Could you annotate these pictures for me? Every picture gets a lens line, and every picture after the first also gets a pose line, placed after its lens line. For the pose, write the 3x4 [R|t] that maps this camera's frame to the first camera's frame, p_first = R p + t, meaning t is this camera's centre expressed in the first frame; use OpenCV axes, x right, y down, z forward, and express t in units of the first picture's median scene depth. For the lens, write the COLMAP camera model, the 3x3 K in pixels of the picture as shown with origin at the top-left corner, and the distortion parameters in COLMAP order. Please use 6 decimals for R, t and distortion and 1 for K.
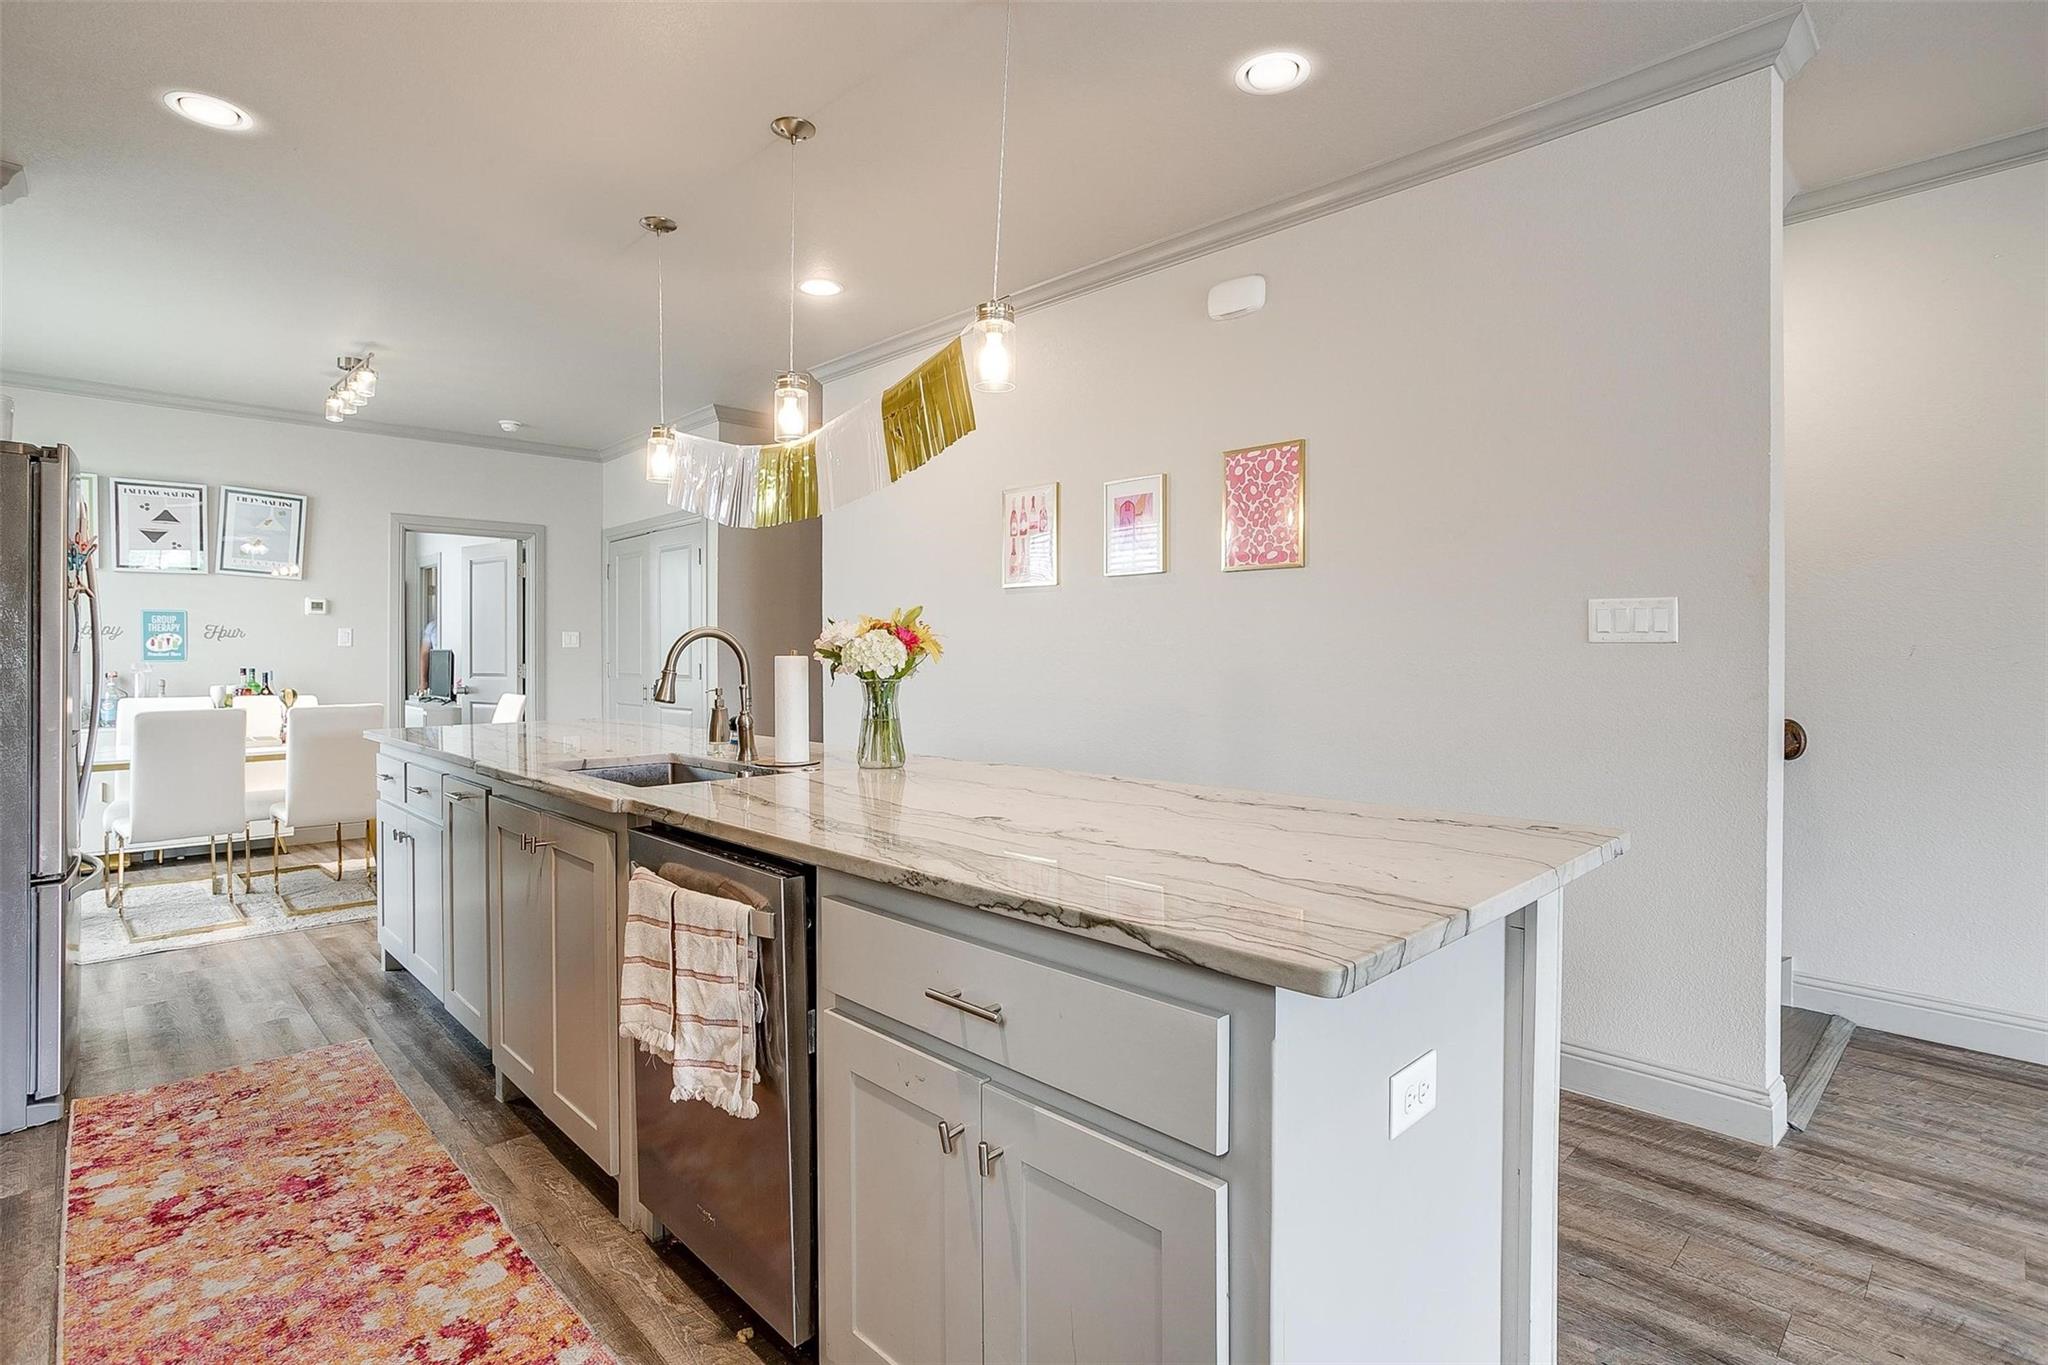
lens RADIAL K [[1006.9, 0, 1023.7], [0, 1006.9, 655.2], [0, 0, 1]] dist [-0.049847, 0.011230]
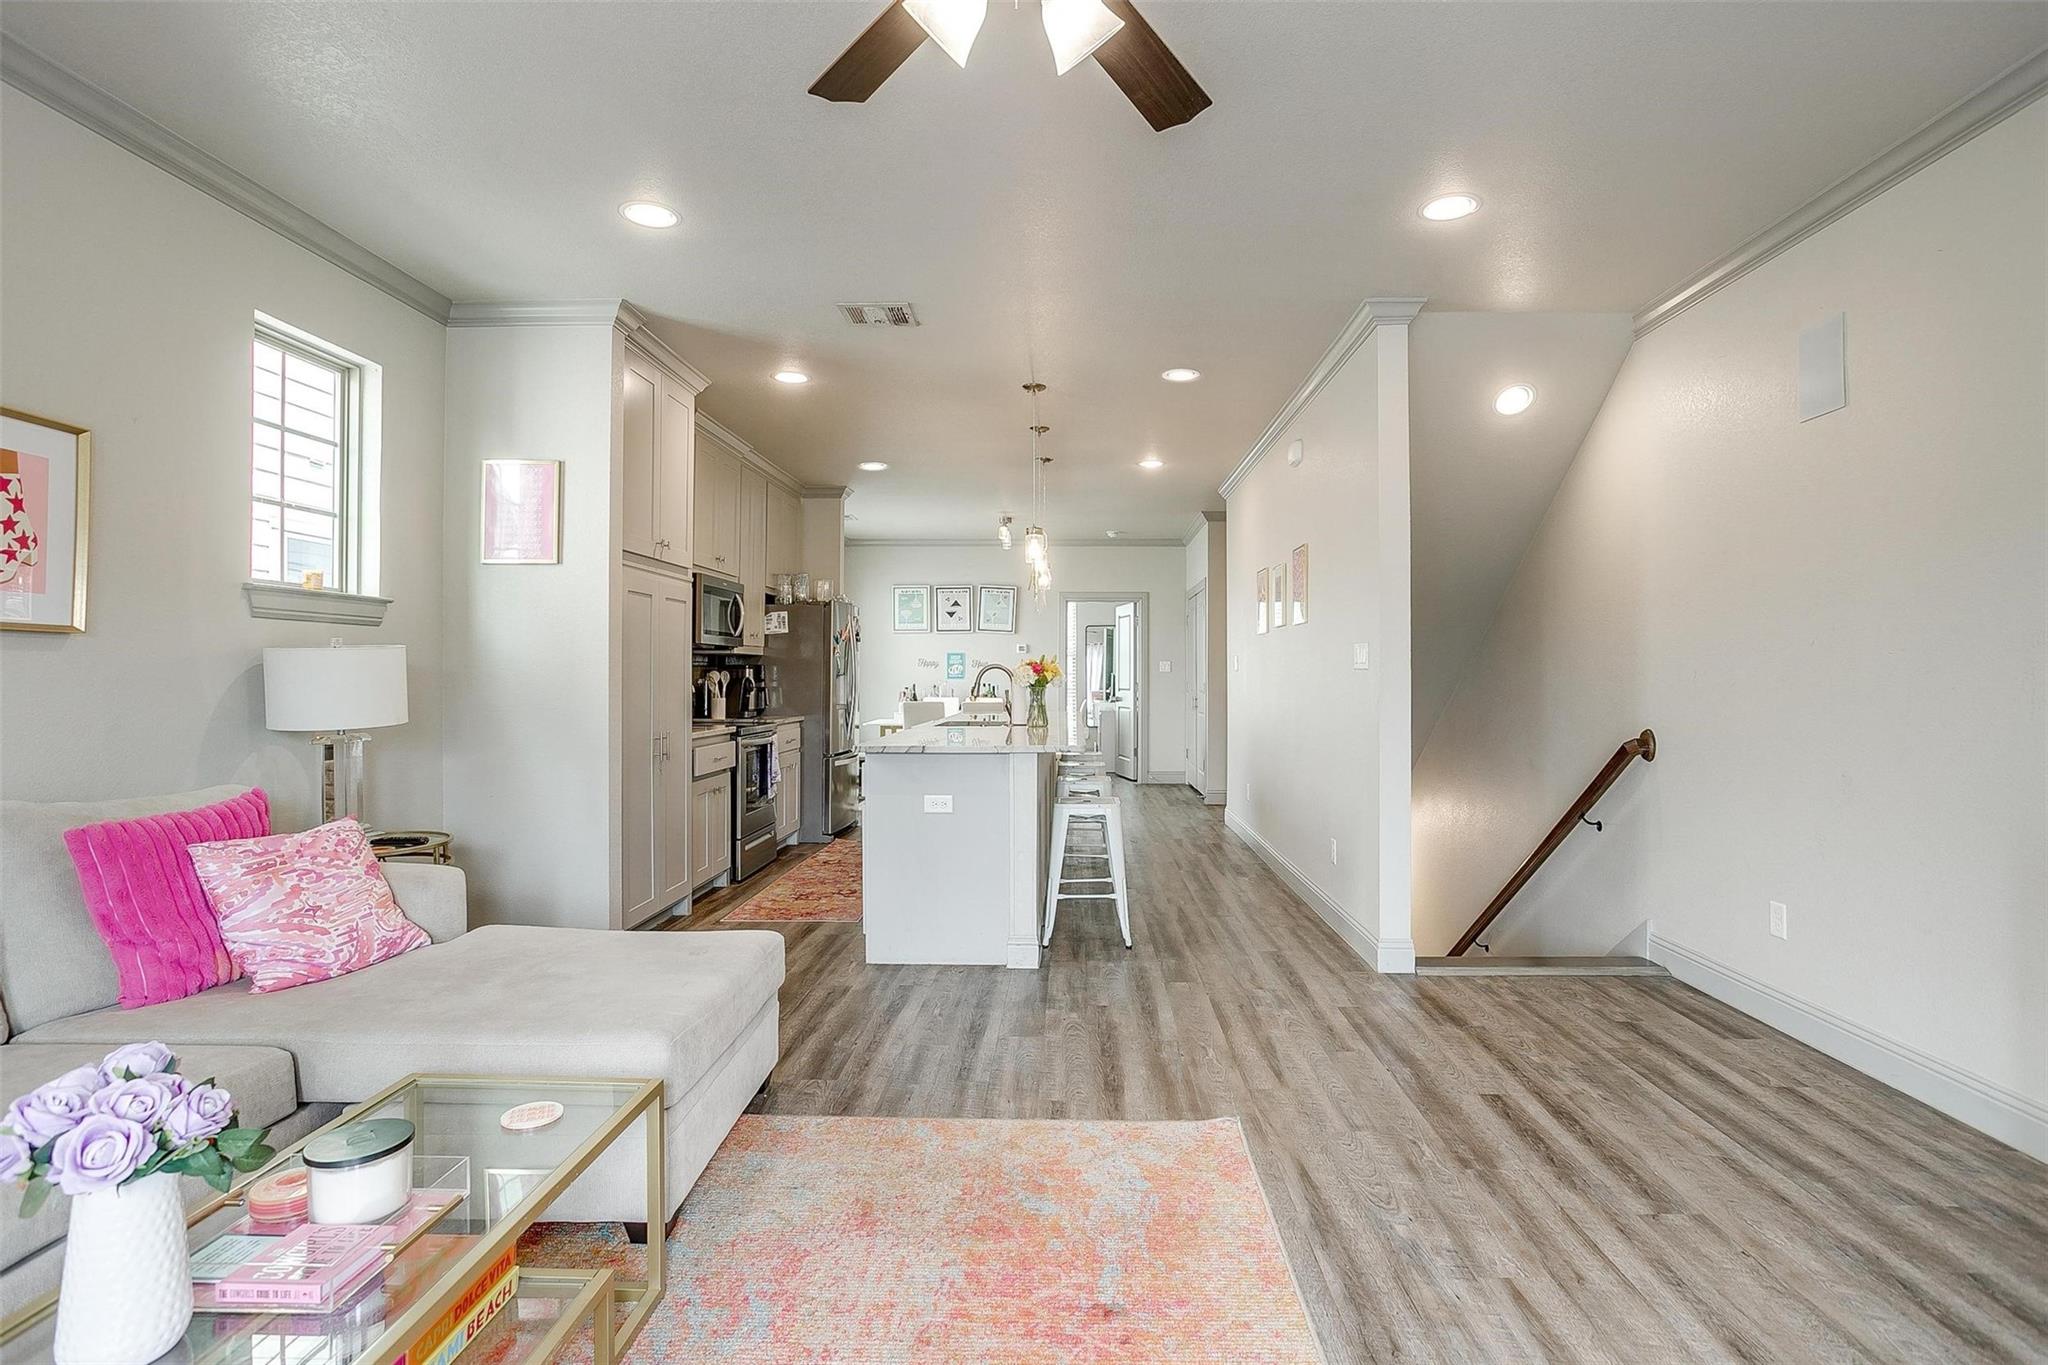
lens RADIAL K [[1006.9, 0, 1023.7], [0, 1006.9, 655.2], [0, 0, 1]] dist [-0.049847, 0.011230]
pose [[0.682823, -0.013577, -0.730458, 0.657453], [-0.004097, 0.999740, -0.022412, 0.002615], [0.730572, 0.018297, 0.682590, -0.253527]]
